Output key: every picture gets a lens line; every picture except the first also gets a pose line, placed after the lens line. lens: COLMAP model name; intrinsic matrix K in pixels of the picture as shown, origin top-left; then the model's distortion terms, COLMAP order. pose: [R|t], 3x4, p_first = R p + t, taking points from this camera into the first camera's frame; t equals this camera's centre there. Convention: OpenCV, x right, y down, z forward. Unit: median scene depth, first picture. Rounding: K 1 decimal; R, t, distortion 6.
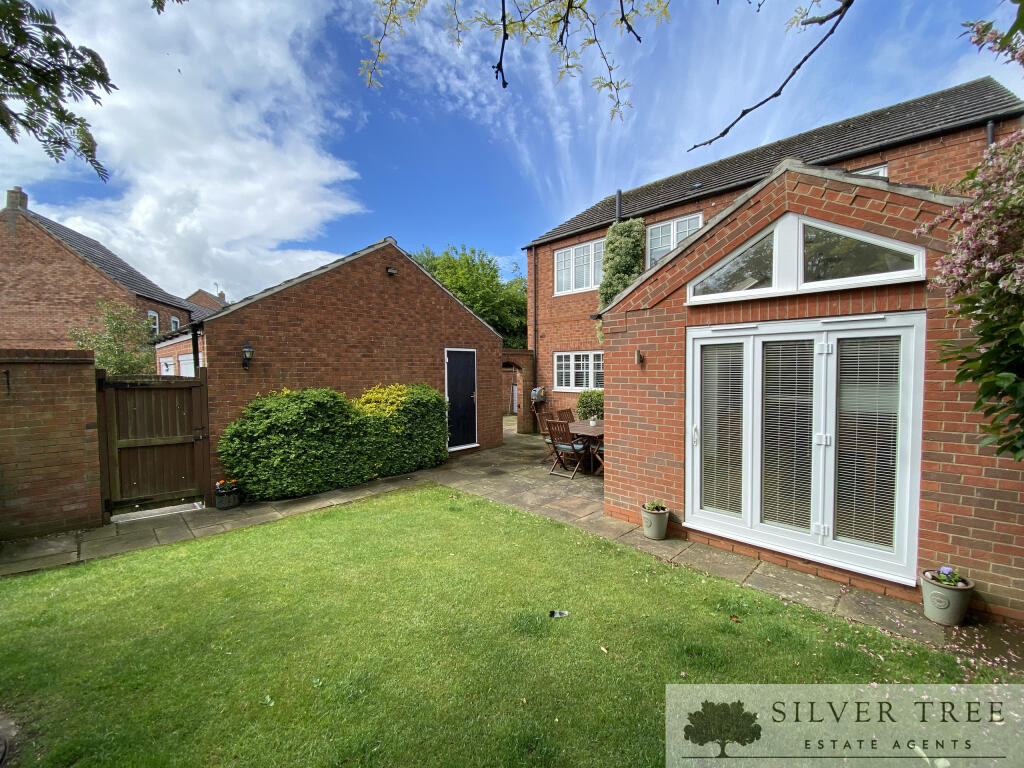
lens RADIAL K [[415.5, 0, 516.0], [0, 415.5, 385.8], [0, 0, 1]] dist [0.024286, -0.001073]
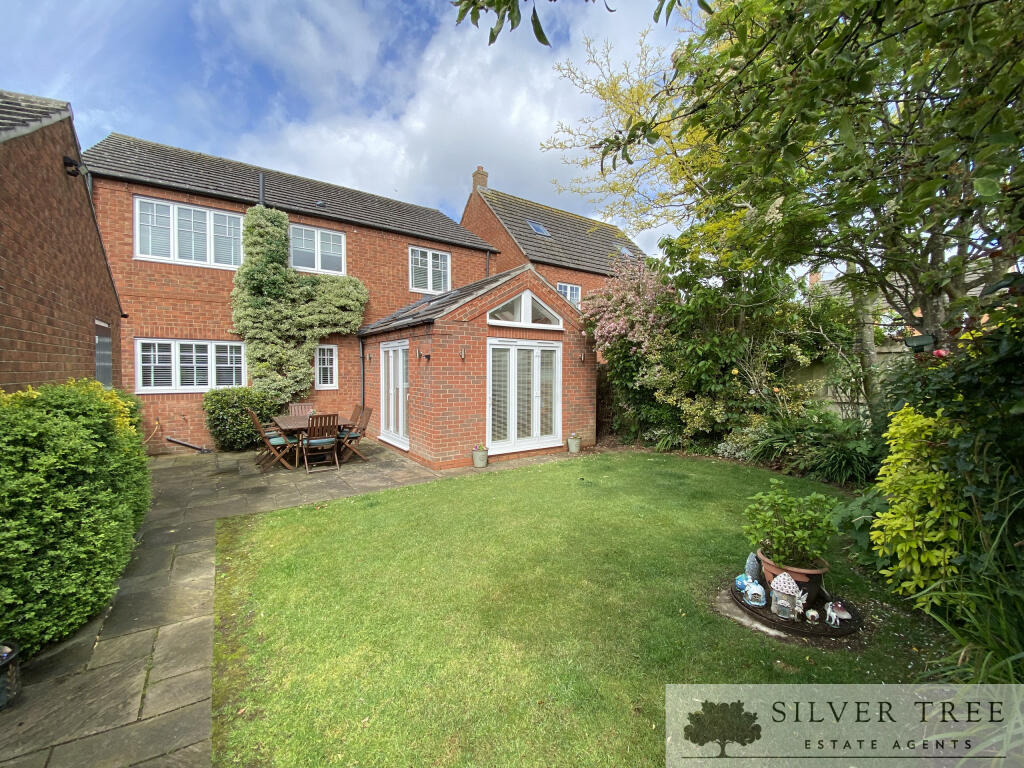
lens RADIAL K [[415.5, 0, 516.6], [0, 415.5, 380.6], [0, 0, 1]] dist [0.024286, -0.001073]
pose [[0.172839, -0.018771, 0.984771, -0.977764], [0.040843, 0.999095, 0.011876, 0.016452], [-0.984103, 0.038169, 0.173450, 0.479924]]
